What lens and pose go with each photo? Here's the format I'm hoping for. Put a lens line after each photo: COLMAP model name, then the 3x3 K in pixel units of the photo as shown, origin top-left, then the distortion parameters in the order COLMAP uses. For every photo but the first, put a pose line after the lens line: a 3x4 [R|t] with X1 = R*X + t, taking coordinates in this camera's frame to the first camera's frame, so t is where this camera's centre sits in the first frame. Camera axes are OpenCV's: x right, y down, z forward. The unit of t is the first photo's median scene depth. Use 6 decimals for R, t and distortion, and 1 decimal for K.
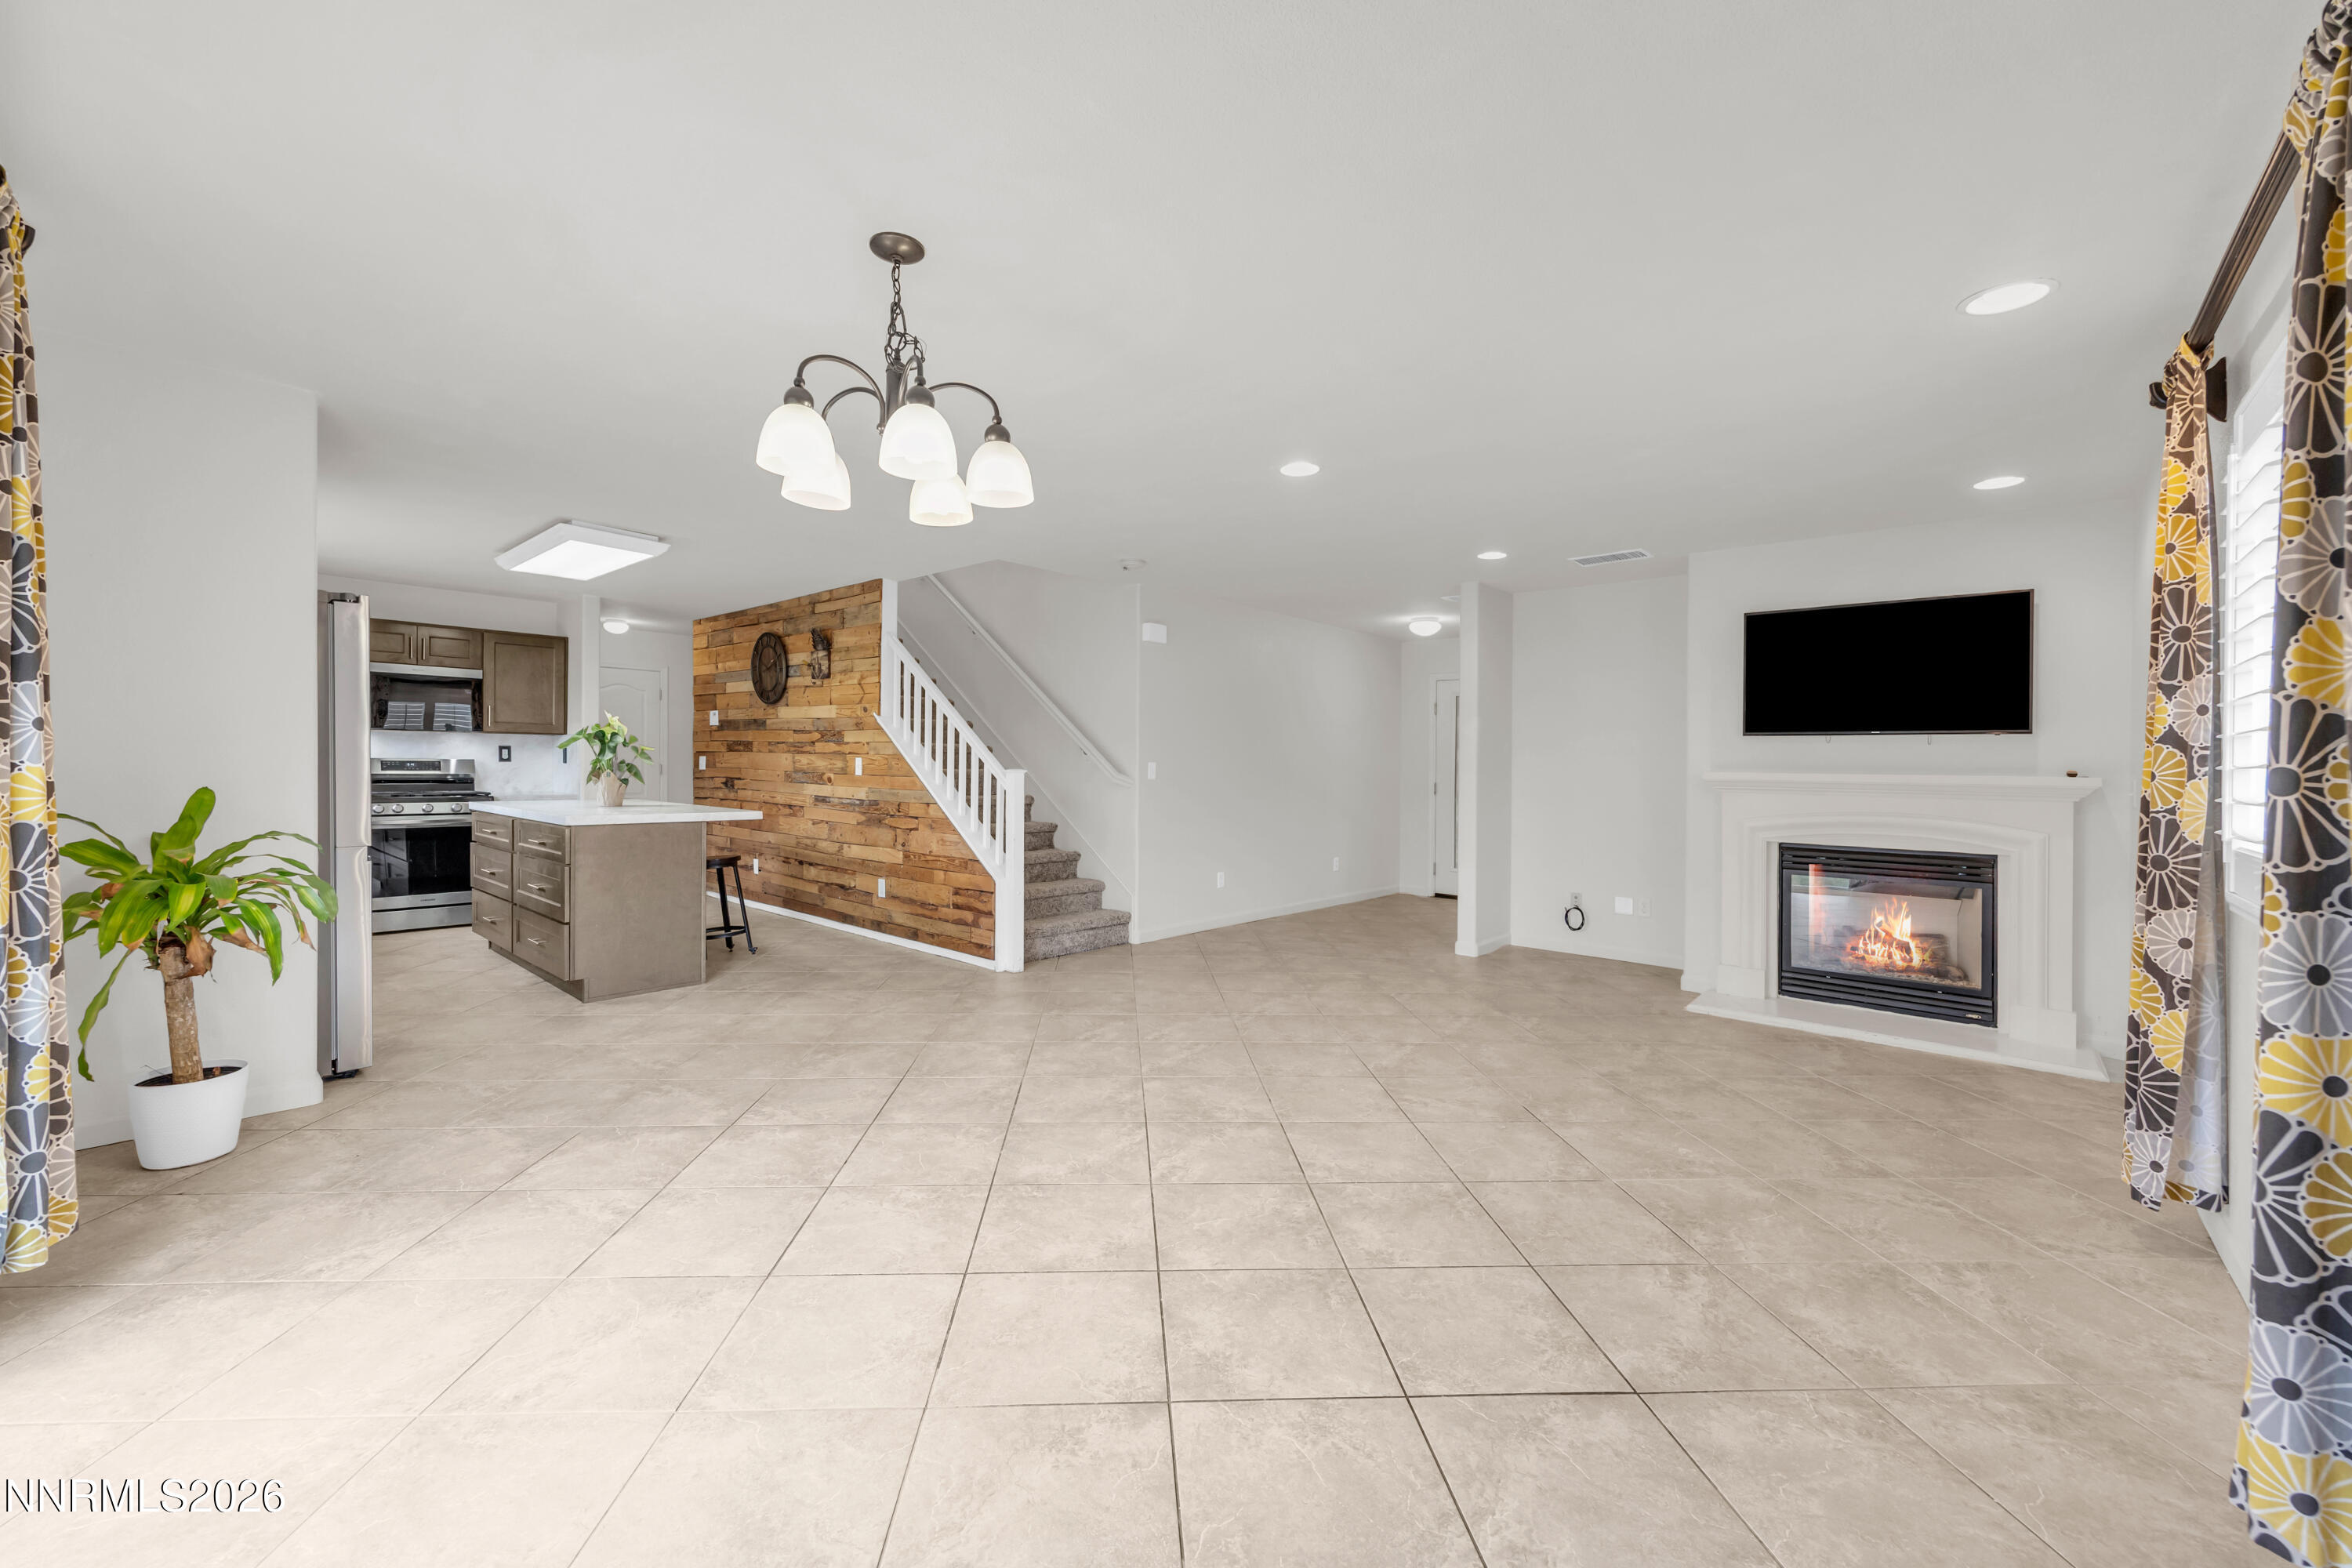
lens RADIAL K [[911.2, 0, 1174.9], [0, 911.2, 793.0], [0, 0, 1]] dist [-0.005829, 0.003027]
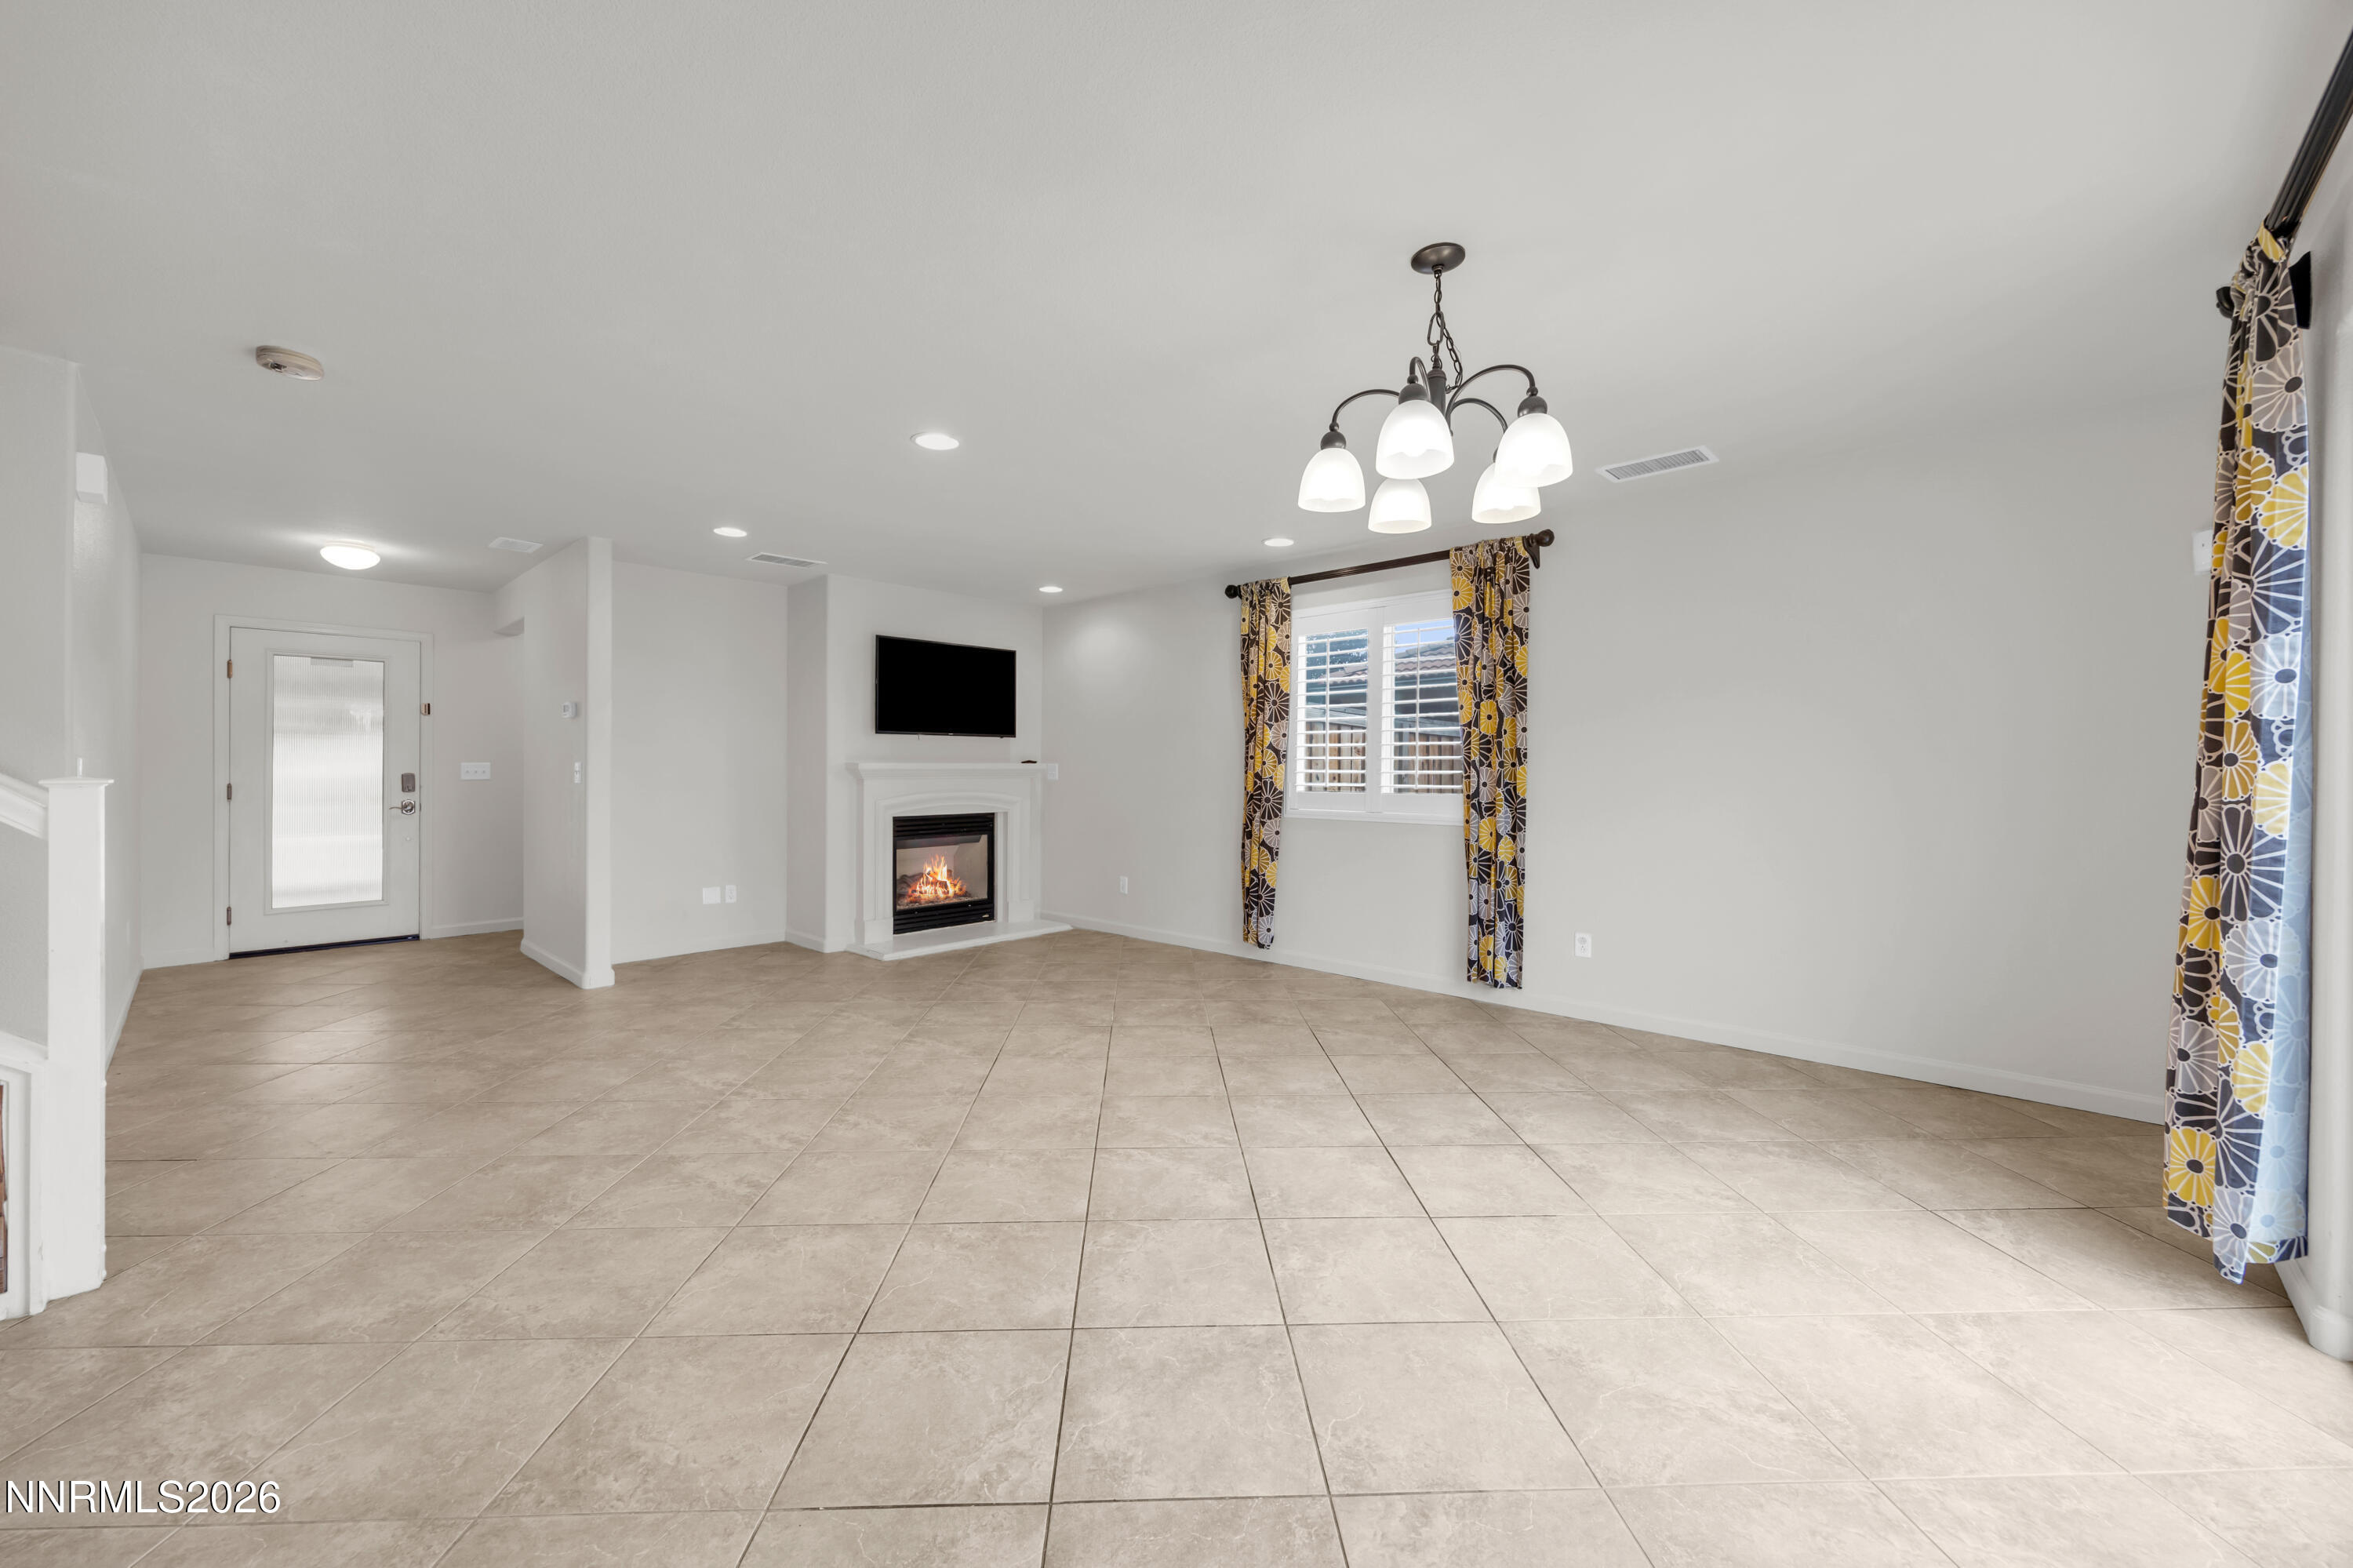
lens RADIAL K [[911.7, 0, 1164.1], [0, 911.7, 764.2], [0, 0, 1]] dist [-0.005829, 0.003027]
pose [[0.039057, -0.012741, 0.999156, -0.705054], [0.028034, 0.999539, 0.011650, -0.027330], [-0.998844, 0.027556, 0.039396, 0.658850]]
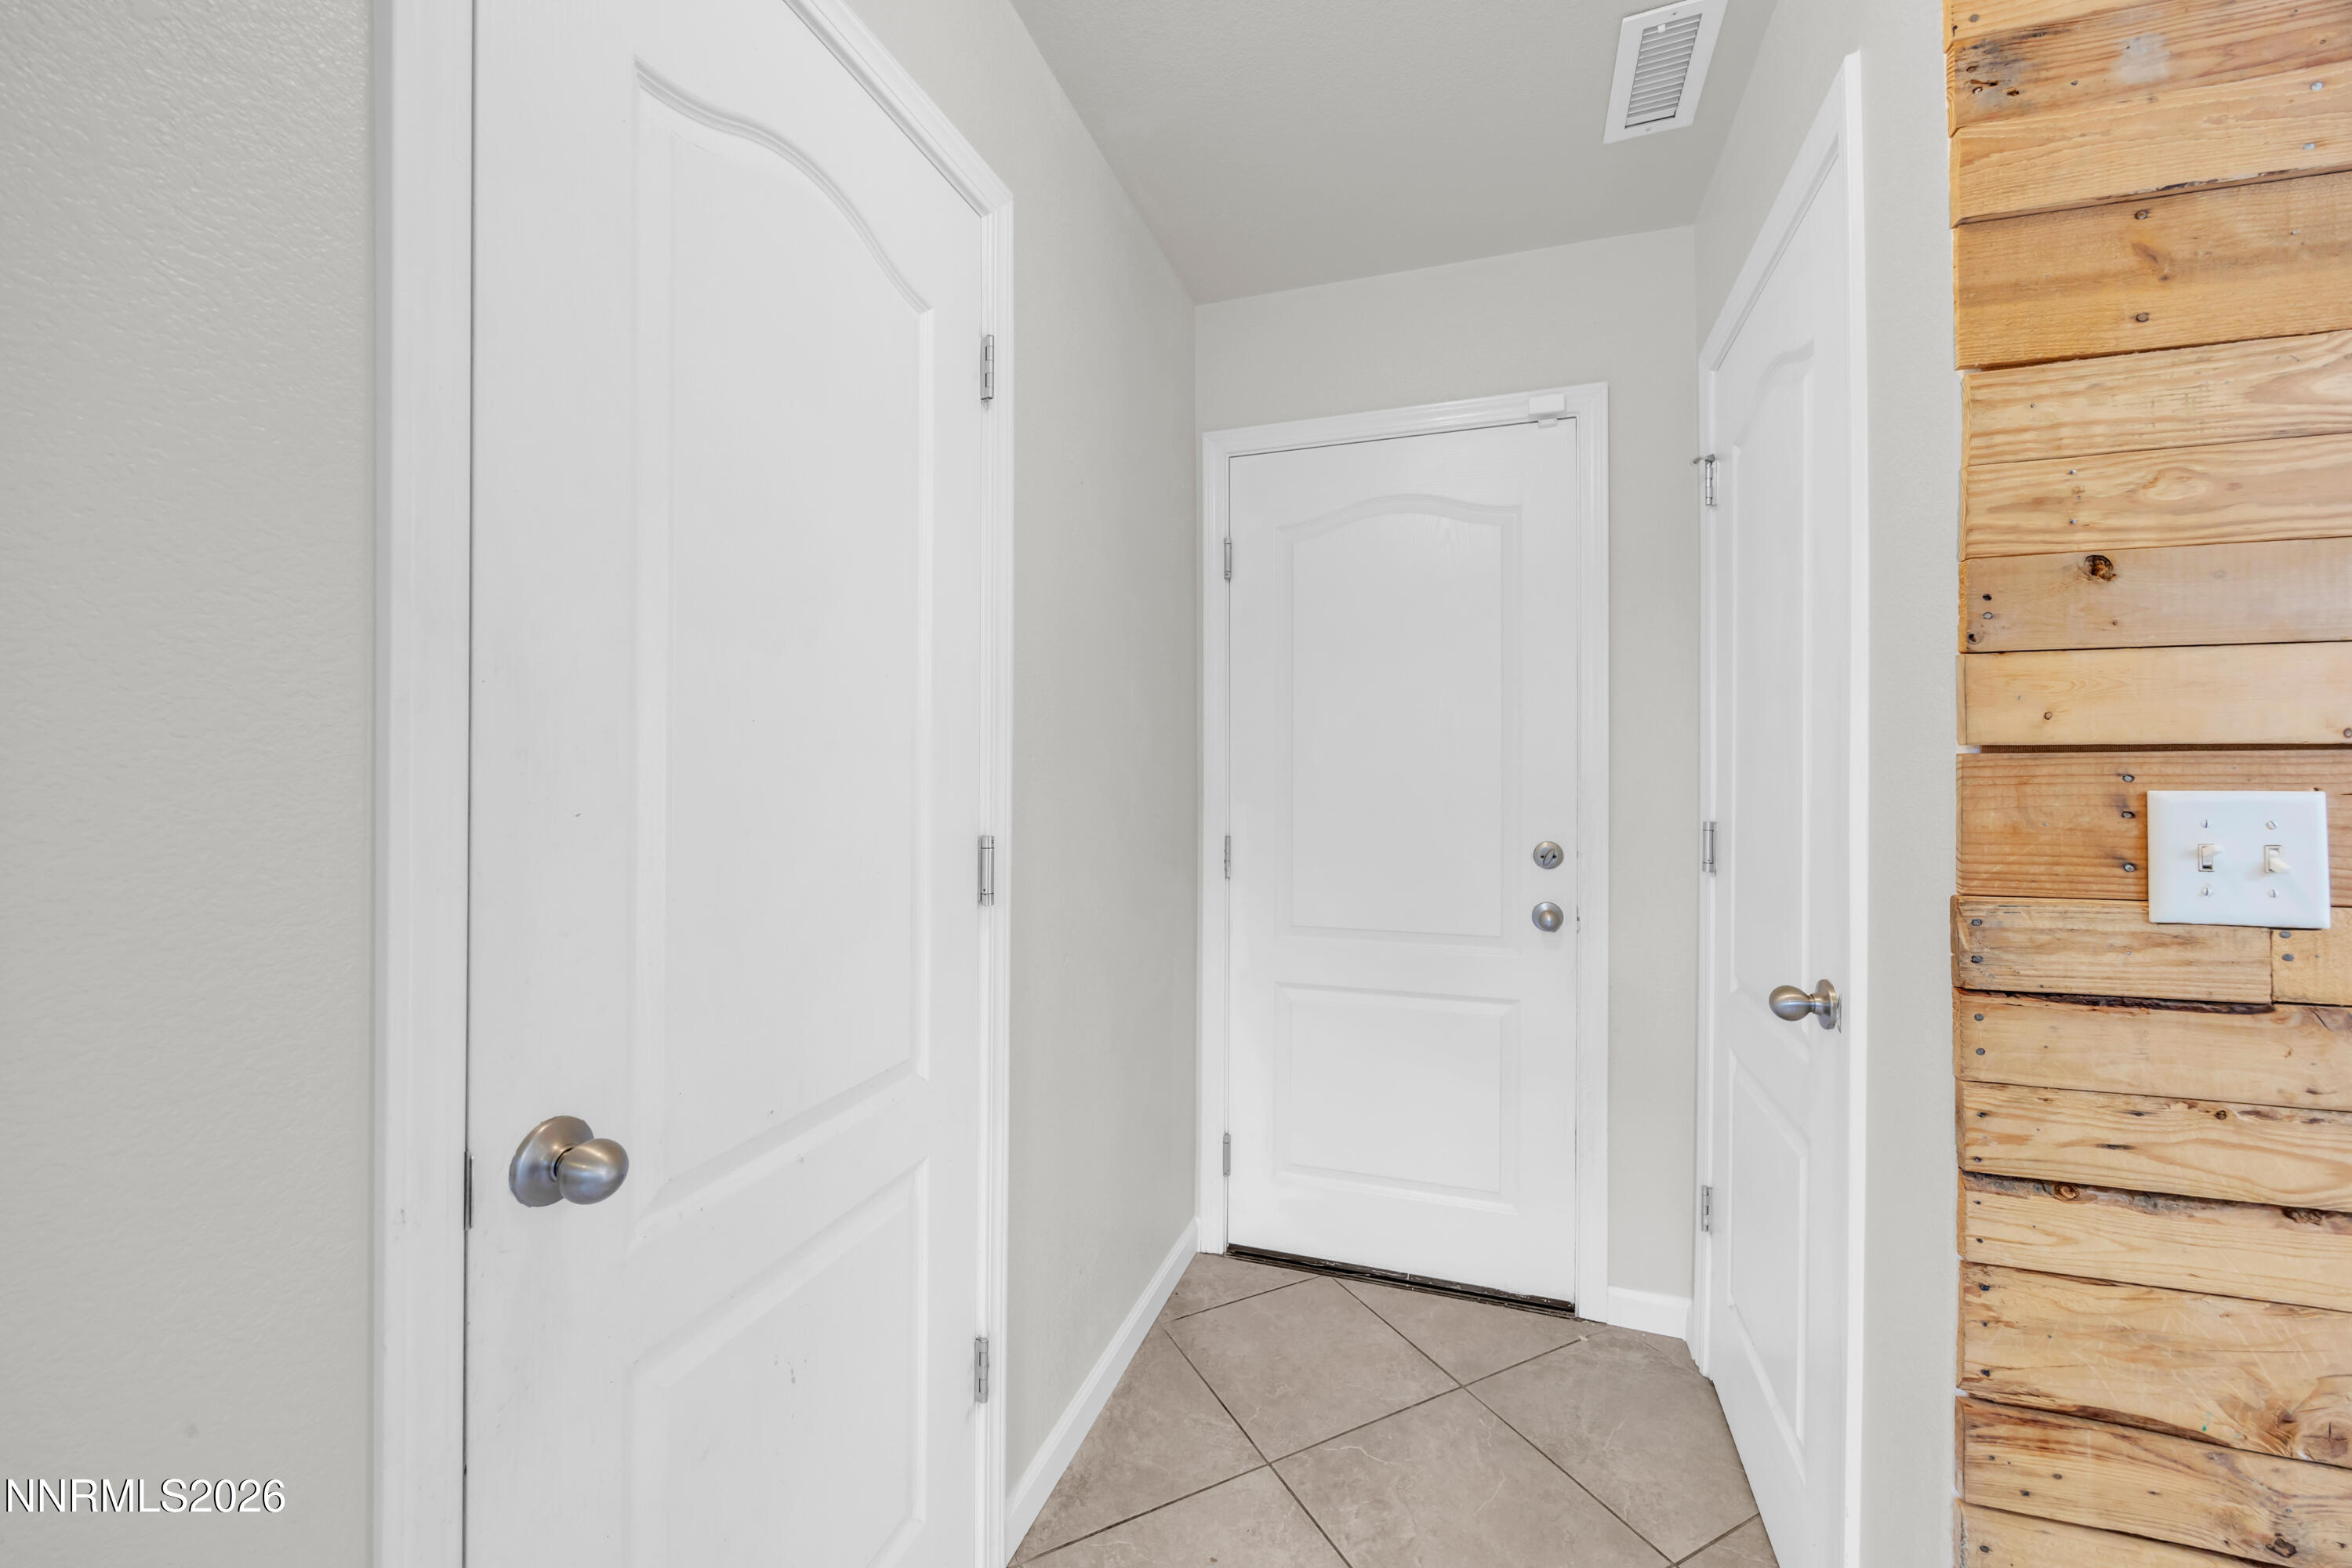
lens RADIAL K [[911.2, 0, 1181.9], [0, 911.2, 777.9], [0, 0, 1]] dist [-0.005829, 0.003027]
pose [[0.919556, -0.016681, 0.392605, -1.295263], [0.024372, 0.999596, -0.014612, -0.084738], [-0.392202, 0.023005, 0.919591, 1.859363]]
